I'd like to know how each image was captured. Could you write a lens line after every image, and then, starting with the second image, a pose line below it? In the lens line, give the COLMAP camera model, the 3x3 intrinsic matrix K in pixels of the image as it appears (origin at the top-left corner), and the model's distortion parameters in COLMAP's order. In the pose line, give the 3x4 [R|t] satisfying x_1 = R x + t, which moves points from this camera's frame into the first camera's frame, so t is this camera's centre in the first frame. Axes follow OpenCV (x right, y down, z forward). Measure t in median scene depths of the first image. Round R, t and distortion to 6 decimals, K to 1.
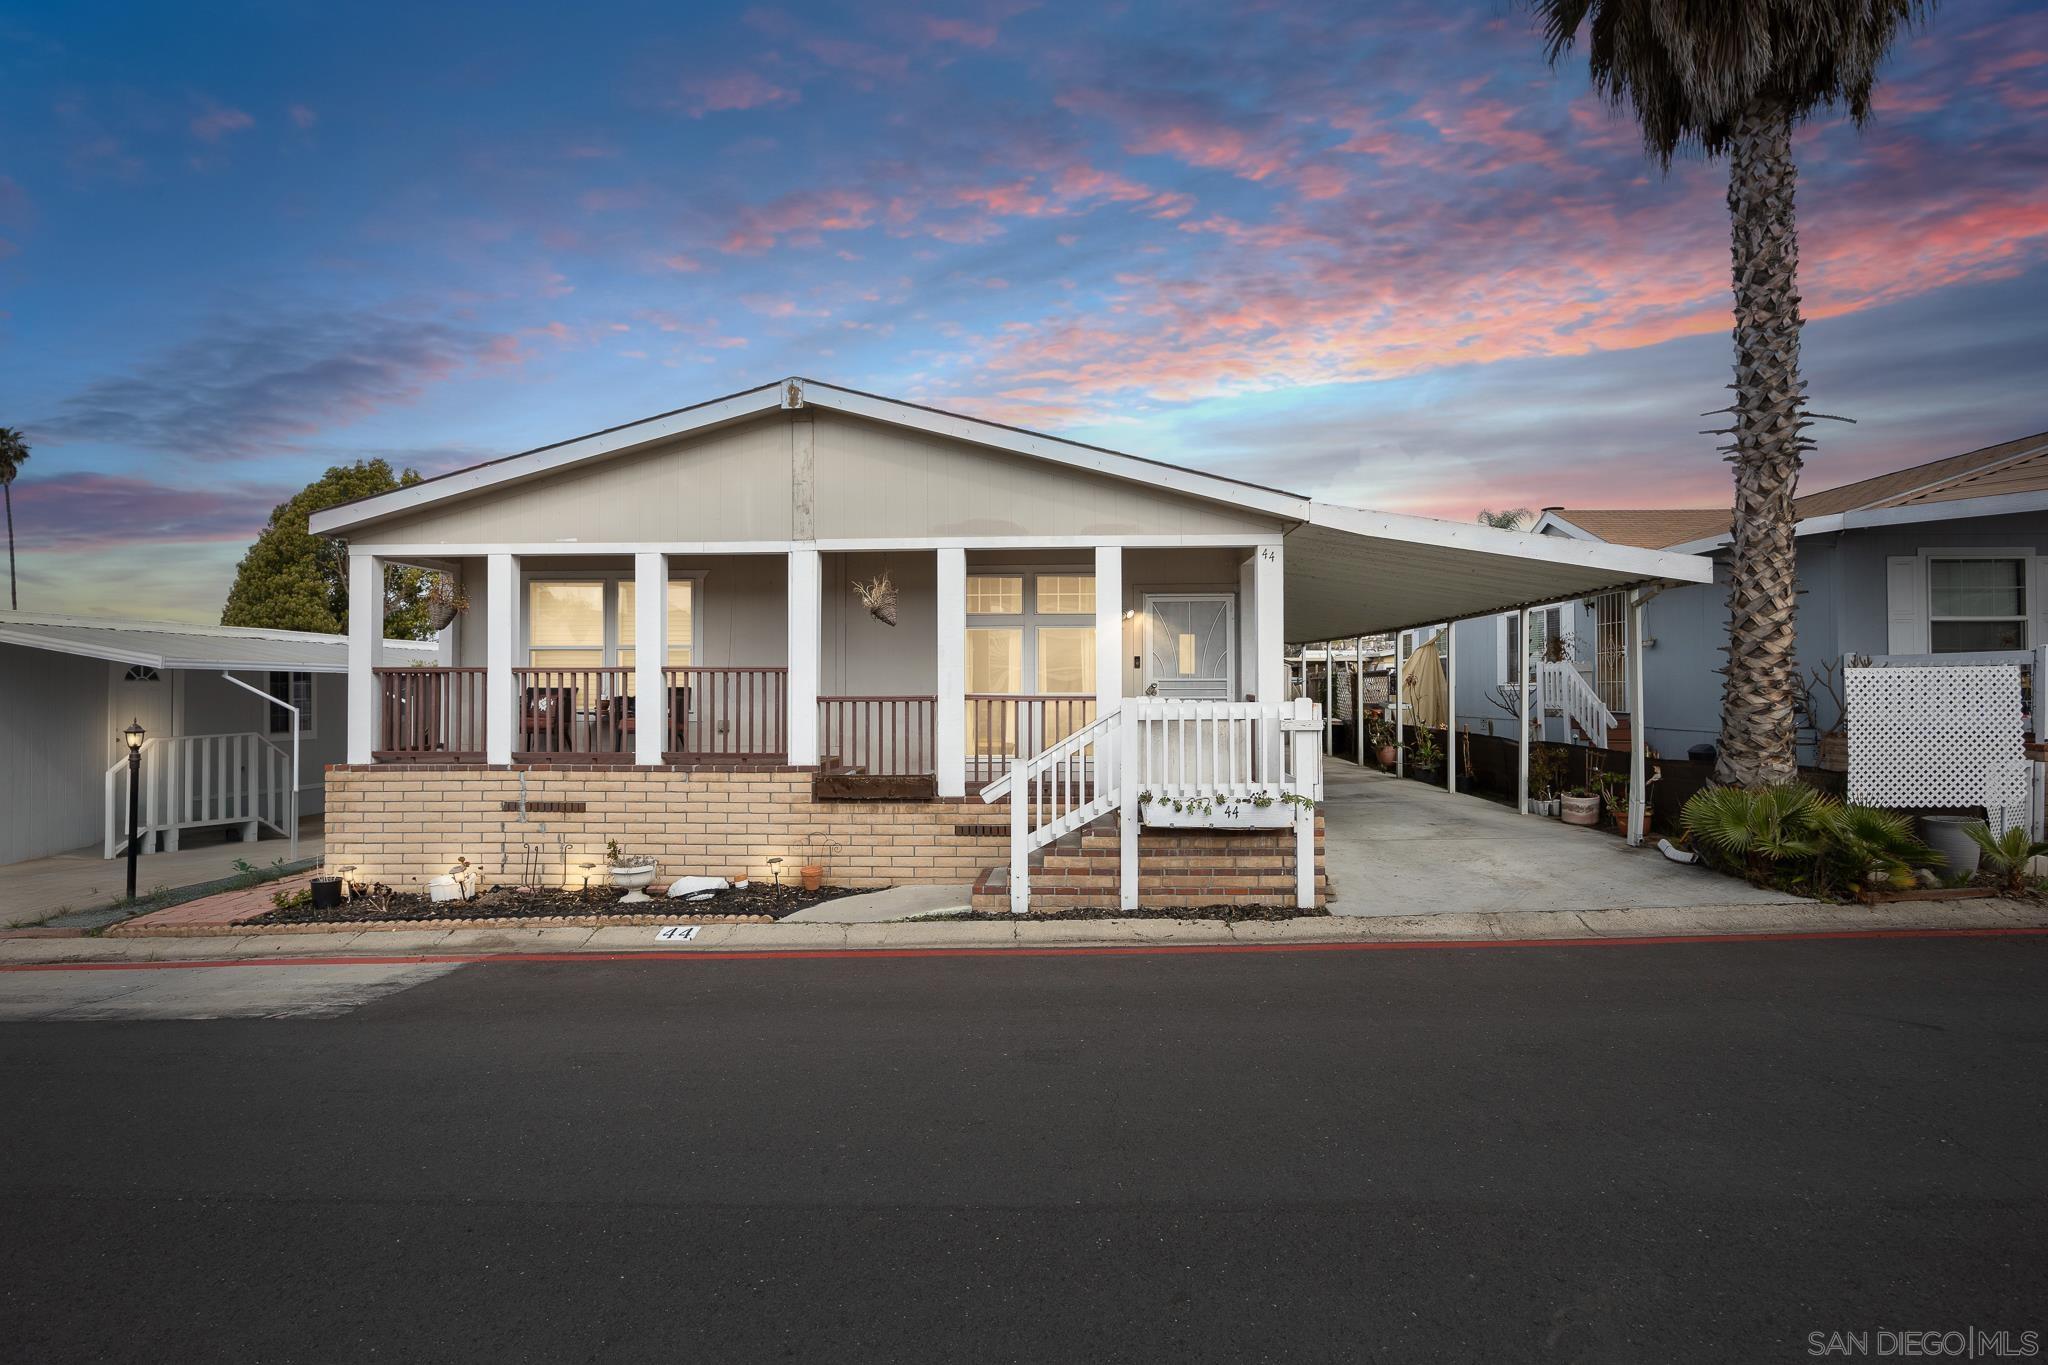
lens RADIAL K [[957.9, 0, 1032.6], [0, 957.9, 686.3], [0, 0, 1]] dist [-0.013999, 0.000466]
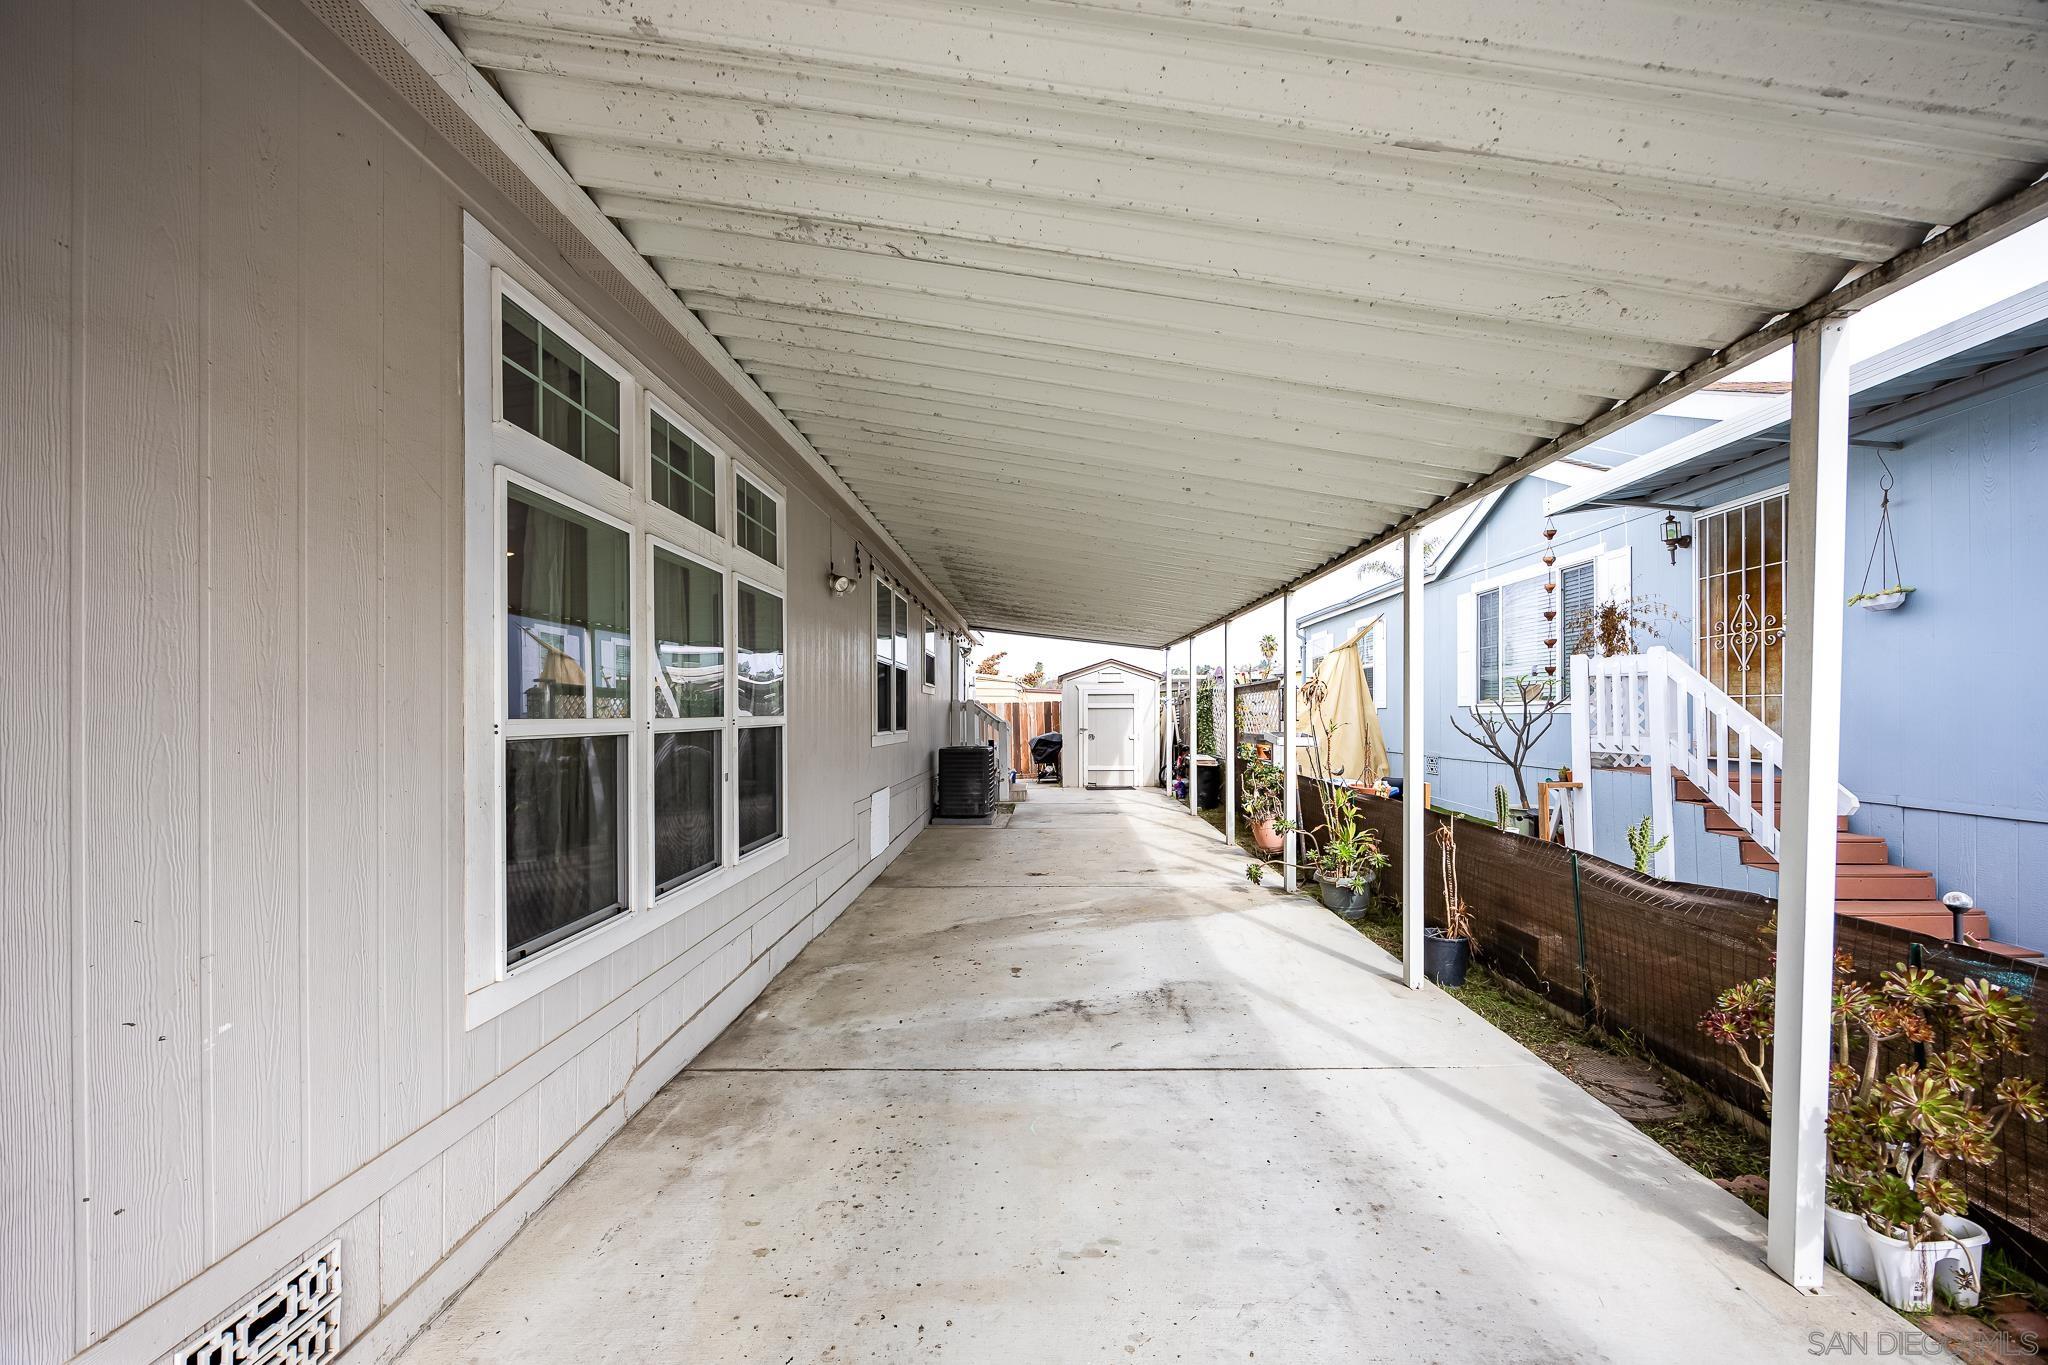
lens RADIAL K [[782.0, 0, 1015.8], [0, 782.0, 720.0], [0, 0, 1]] dist [-0.003351, 0.000246]
pose [[0.999988, 0.004811, -0.000161, 0.446429], [-0.004808, 0.999861, 0.015958, 0.004926], [0.000237, -0.015957, 0.999873, 1.100780]]
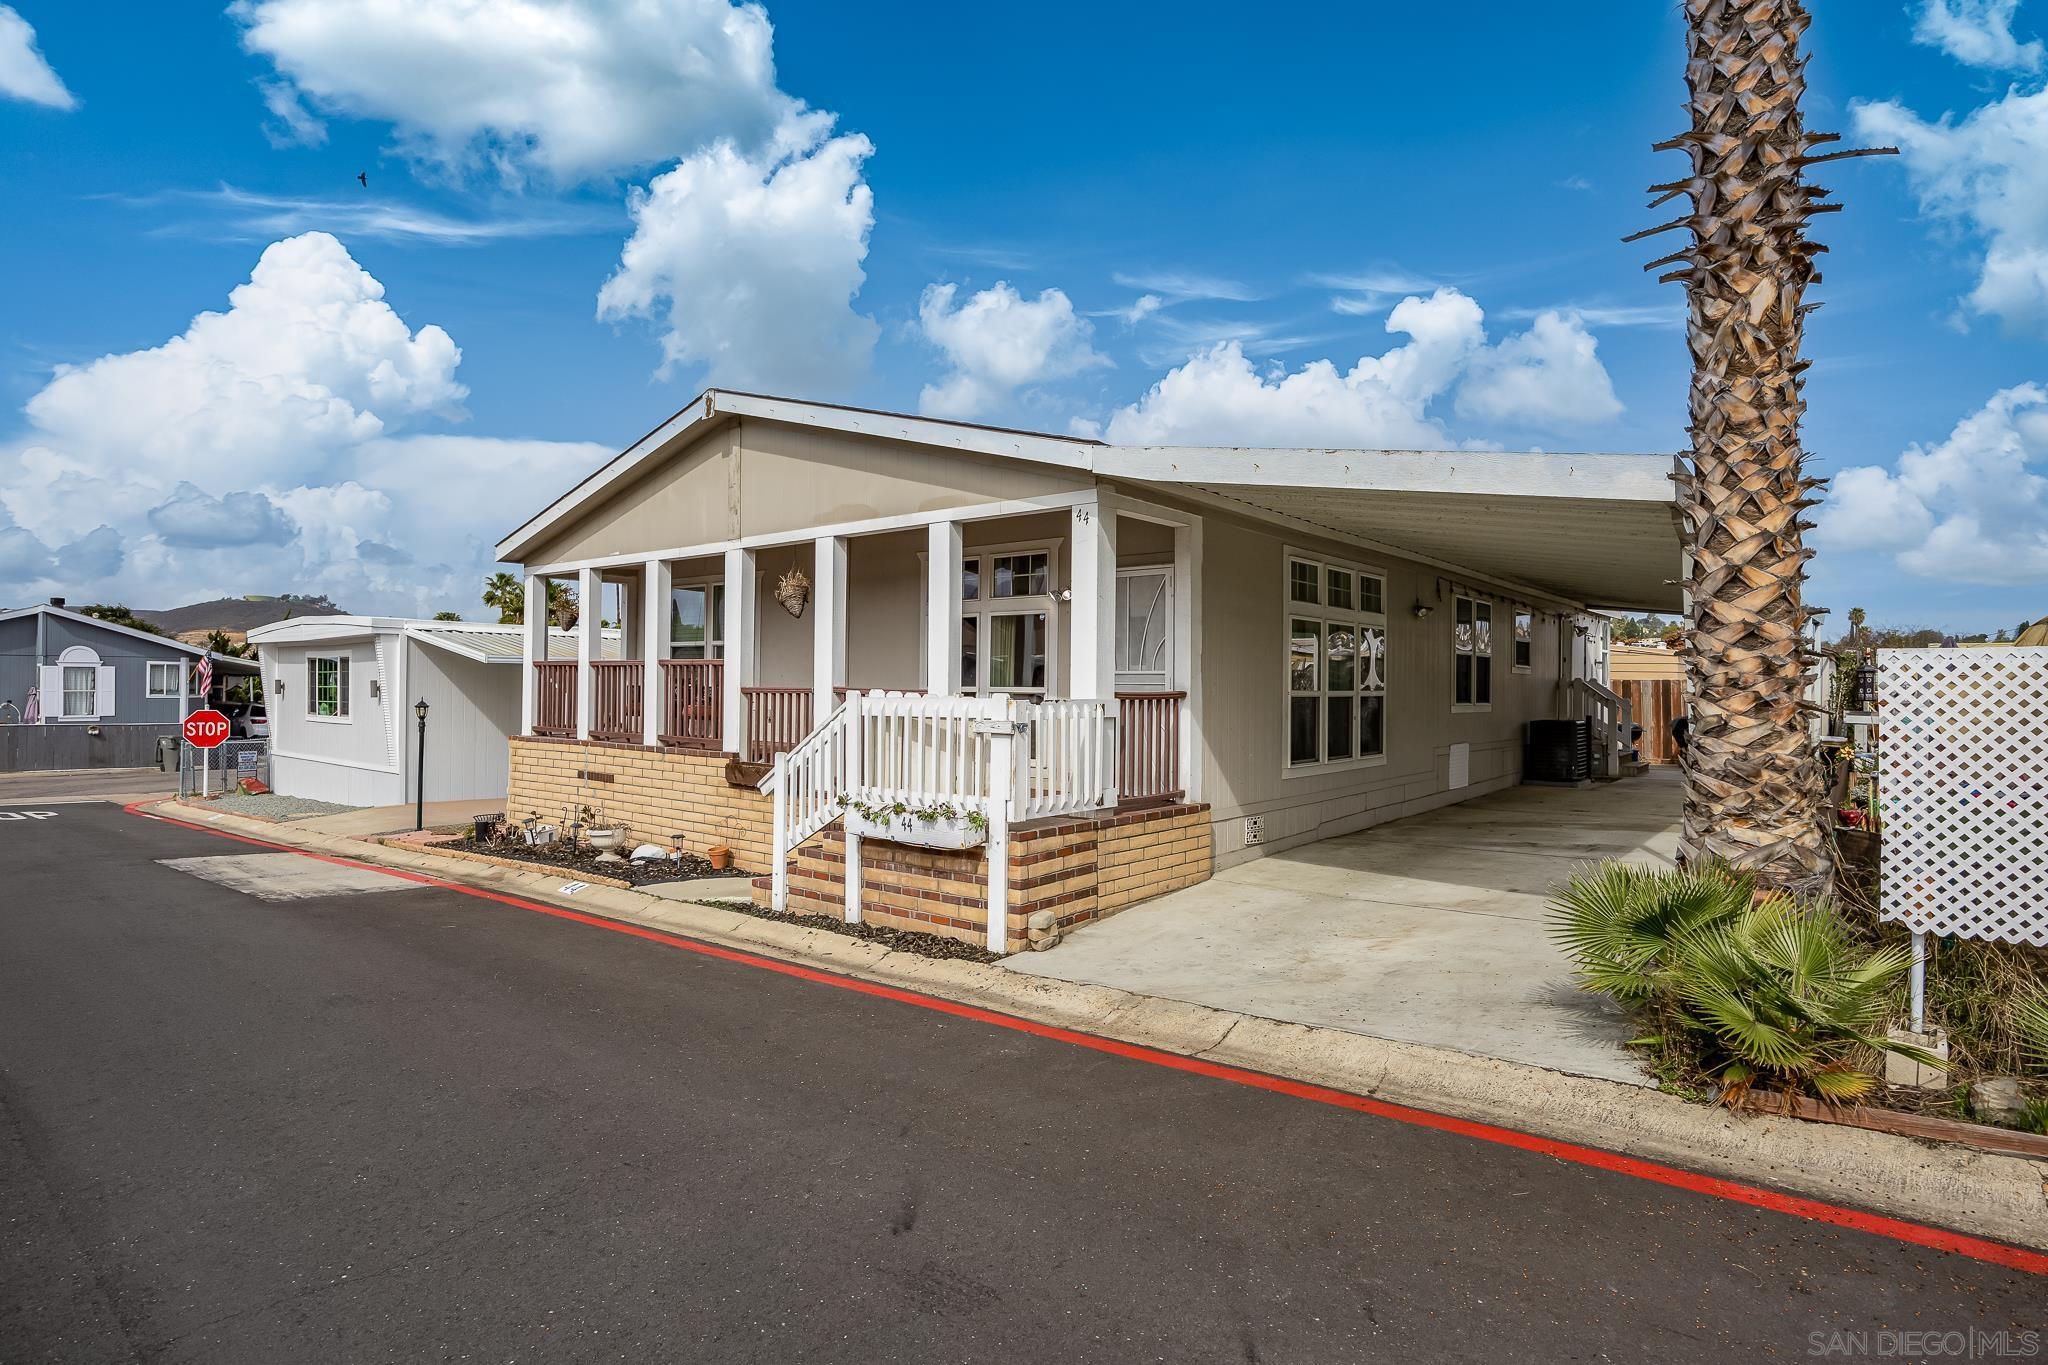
lens RADIAL K [[1073.8, 0, 1020.1], [0, 1073.8, 680.5], [0, 0, 1]] dist [-0.006956, -0.000702]
pose [[0.795779, 0.005971, -0.605558, 0.750628], [-0.006303, 0.999979, 0.001578, -0.000537], [0.605555, 0.002561, 0.795800, 0.250410]]
